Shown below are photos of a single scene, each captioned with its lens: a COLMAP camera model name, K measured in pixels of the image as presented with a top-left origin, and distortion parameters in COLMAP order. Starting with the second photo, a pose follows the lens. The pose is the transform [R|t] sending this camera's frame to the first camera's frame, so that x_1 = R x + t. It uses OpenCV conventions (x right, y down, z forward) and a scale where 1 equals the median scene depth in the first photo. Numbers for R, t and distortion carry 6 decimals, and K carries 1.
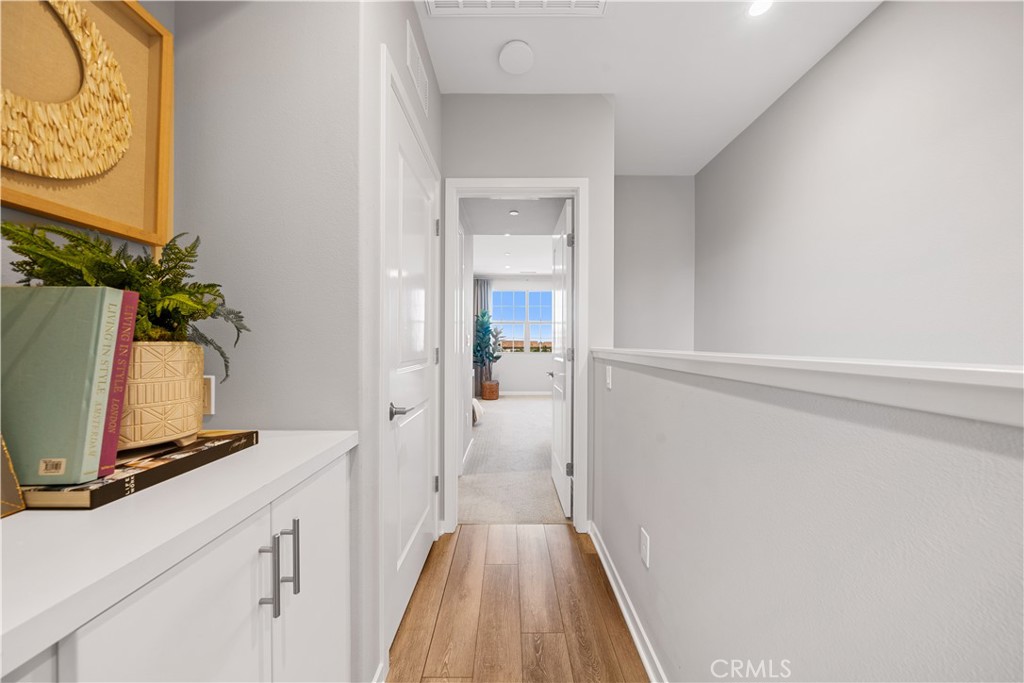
lens RADIAL K [[352.6, 0, 512.0], [0, 352.6, 341.2], [0, 0, 1]] dist [-0.004793, -0.000028]
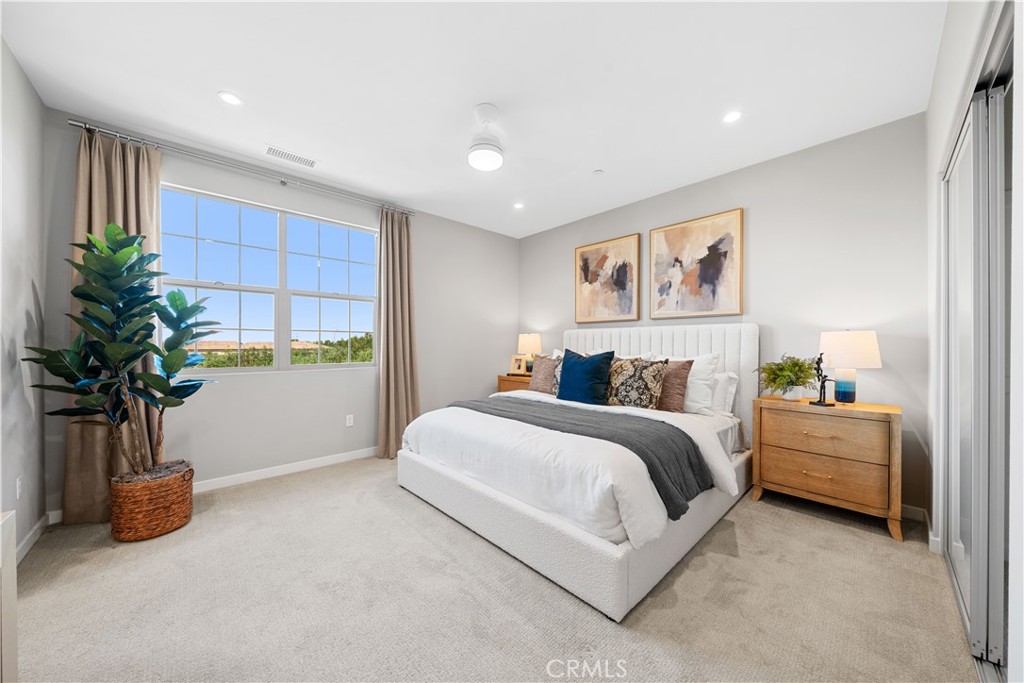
lens RADIAL K [[352.6, 0, 503.4], [0, 352.6, 347.3], [0, 0, 1]] dist [-0.004793, -0.000028]
pose [[0.749618, -0.008198, 0.661820, -0.035919], [0.002418, 0.999951, 0.009647, 0.007149], [-0.661866, -0.005631, 0.749601, 0.583205]]
